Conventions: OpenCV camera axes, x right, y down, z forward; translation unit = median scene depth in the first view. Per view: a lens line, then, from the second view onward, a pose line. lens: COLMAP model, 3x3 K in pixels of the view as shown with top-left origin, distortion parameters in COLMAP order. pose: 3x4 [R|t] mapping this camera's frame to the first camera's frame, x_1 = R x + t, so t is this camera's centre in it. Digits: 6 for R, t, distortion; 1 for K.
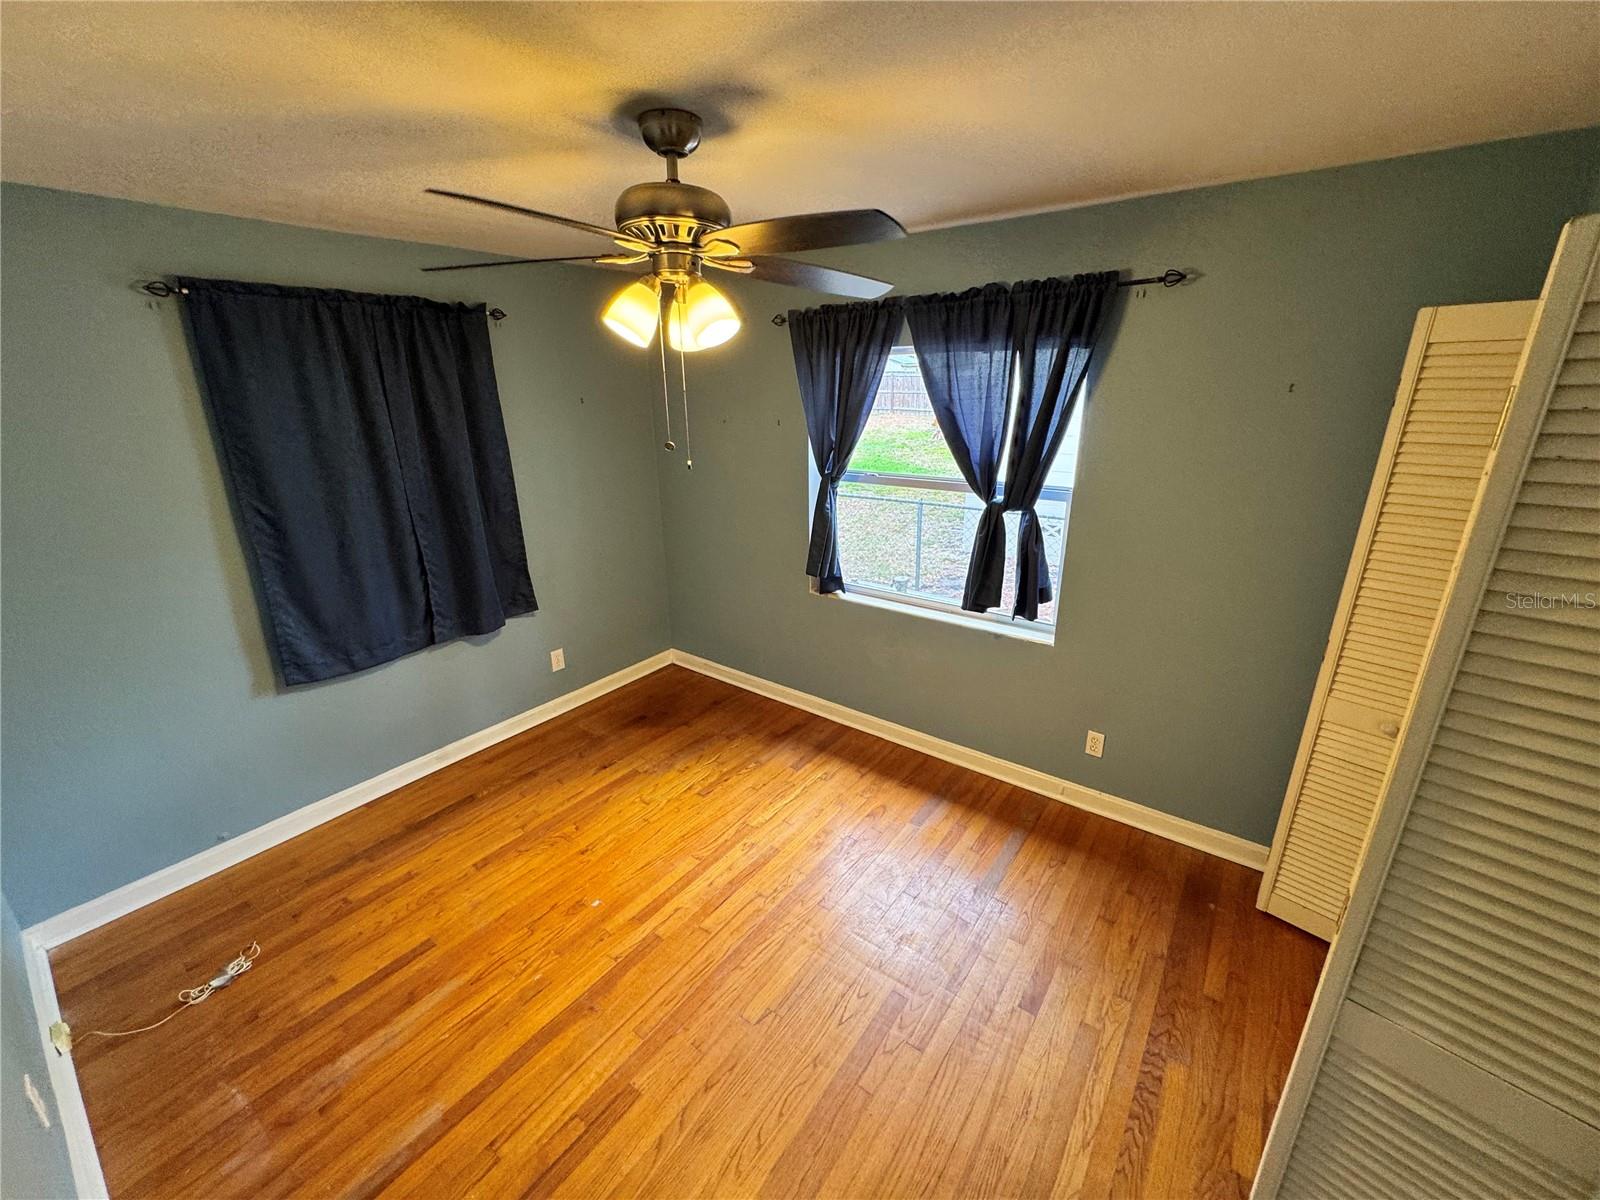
lens RADIAL K [[644.1, 0, 798.8], [0, 644.1, 594.6], [0, 0, 1]] dist [-0.004761, 0.000045]
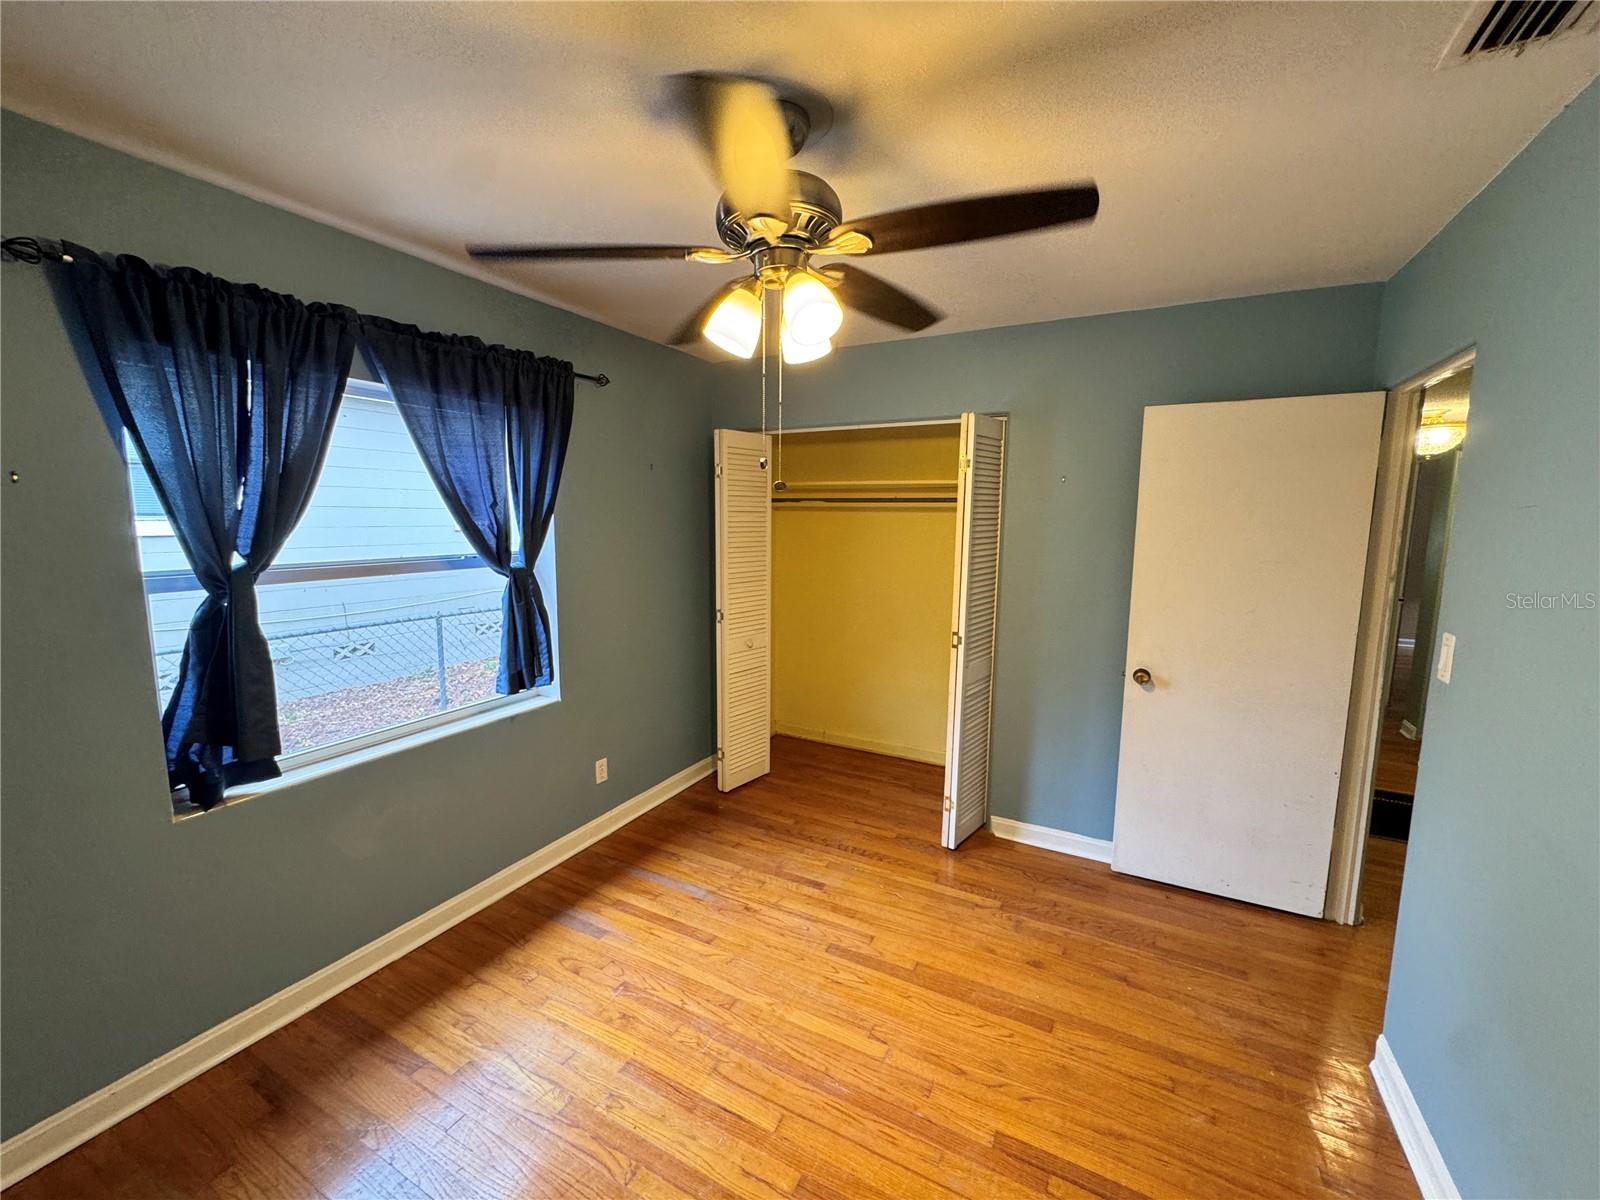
lens RADIAL K [[640.7, 0, 798.1], [0, 640.7, 600.8], [0, 0, 1]] dist [-0.003681, -0.000163]
pose [[-0.151686, -0.121580, 0.980923, -0.696968], [0.305583, 0.938020, 0.163516, -0.132101], [-0.940006, 0.324556, -0.105132, 0.759268]]
